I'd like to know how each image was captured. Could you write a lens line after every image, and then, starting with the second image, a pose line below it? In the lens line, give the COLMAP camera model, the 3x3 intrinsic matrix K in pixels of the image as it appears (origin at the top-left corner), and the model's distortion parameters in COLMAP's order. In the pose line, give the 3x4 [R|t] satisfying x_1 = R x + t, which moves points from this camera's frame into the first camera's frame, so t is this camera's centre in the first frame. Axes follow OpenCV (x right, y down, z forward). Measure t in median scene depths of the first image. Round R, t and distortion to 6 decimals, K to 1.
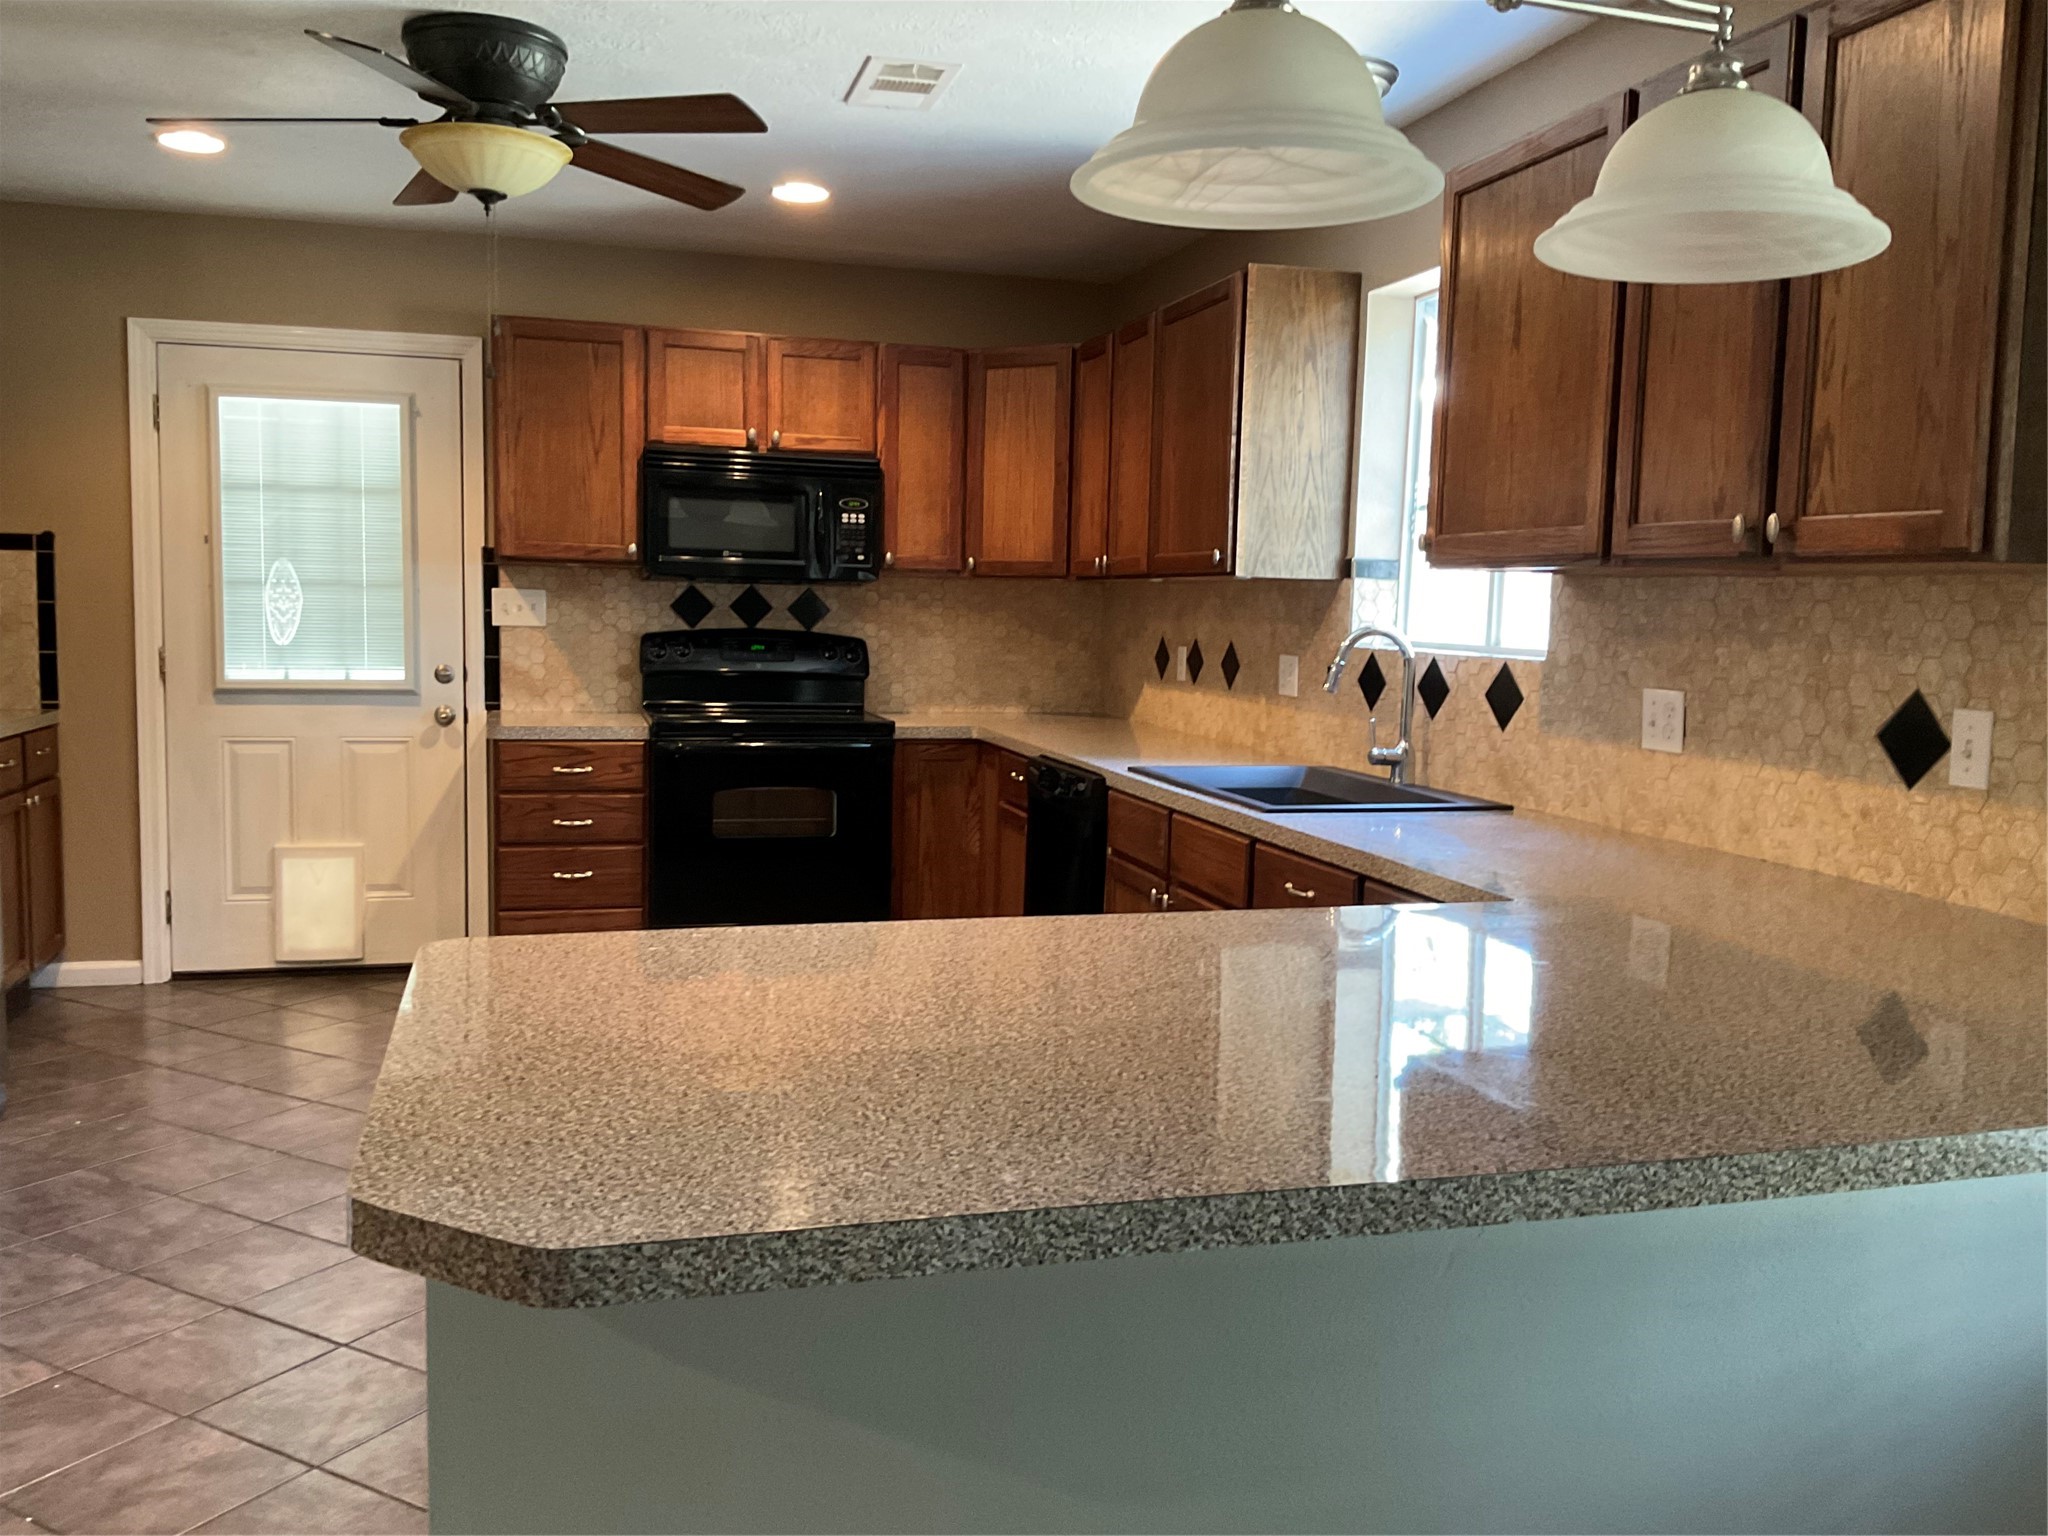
lens RADIAL K [[1679.8, 0, 1028.3], [0, 1679.8, 769.9], [0, 0, 1]] dist [0.060476, -0.117284]
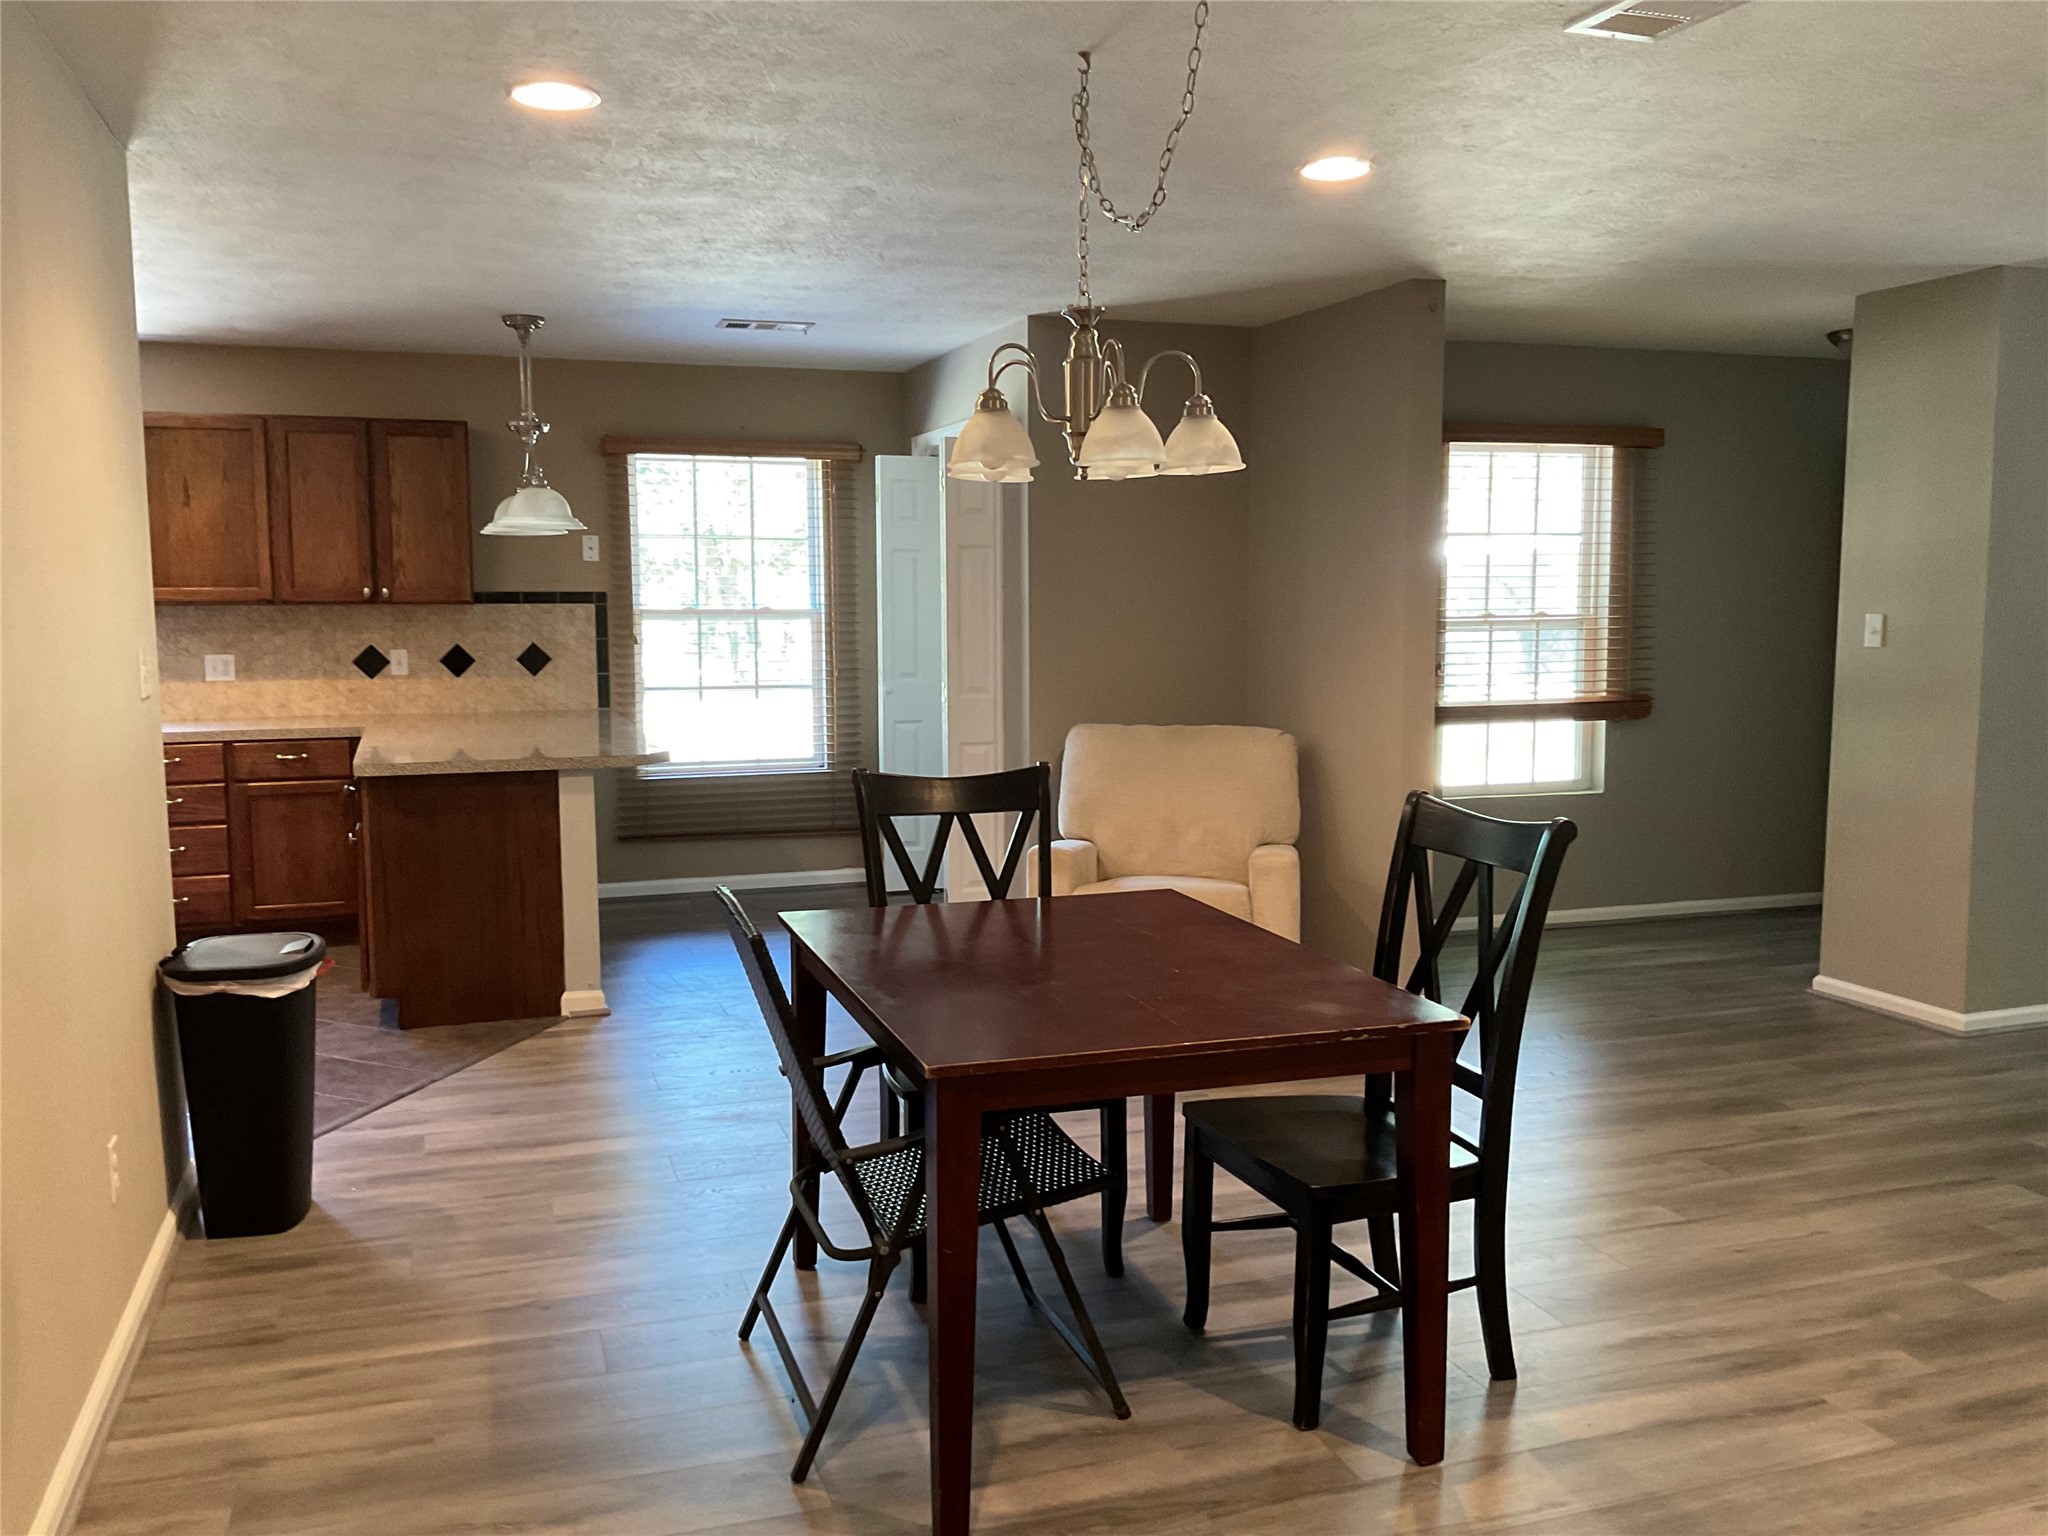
lens RADIAL K [[1679.8, 0, 1014.7], [0, 1679.8, 767.5], [0, 0, 1]] dist [0.060476, -0.117284]
pose [[-0.058159, -0.127098, 0.990184, -1.872766], [0.100261, 0.986104, 0.132463, -0.086768], [-0.993260, 0.106981, -0.044608, 0.040449]]
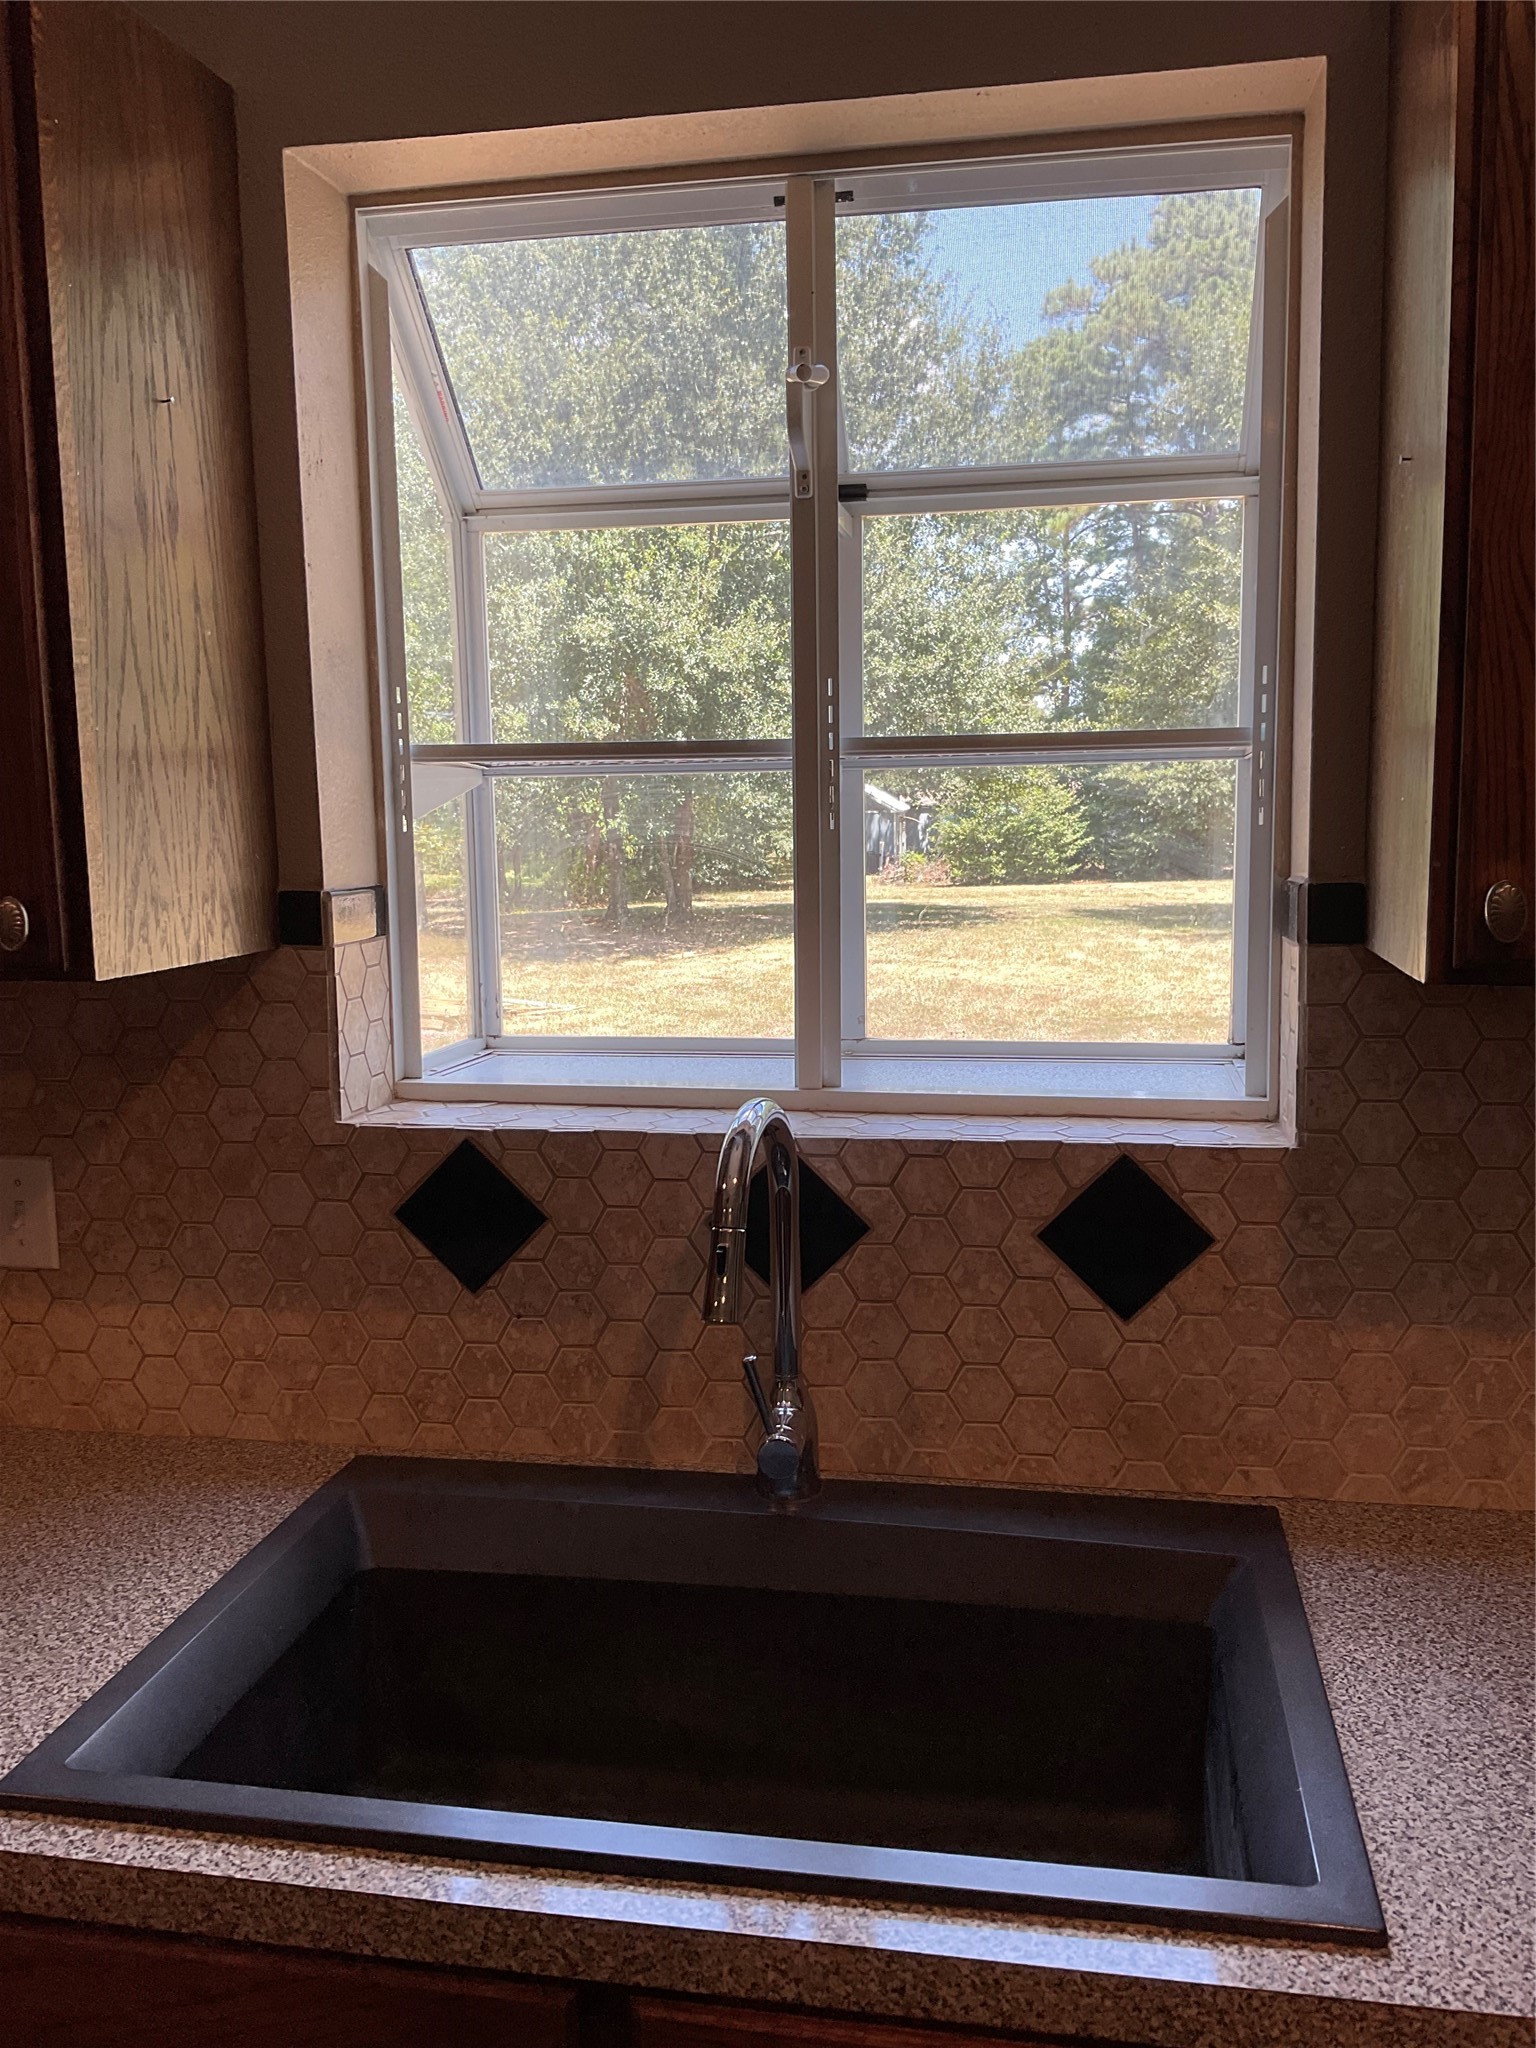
lens RADIAL K [[1679.8, 0, 770.1], [0, 1679.8, 1015.9], [0, 0, 1]] dist [0.060476, -0.117284]
pose [[0.432738, -0.145670, 0.889673, -0.124696], [0.113161, 0.987831, 0.106700, -0.165748], [-0.894390, 0.054504, 0.443956, 0.979683]]
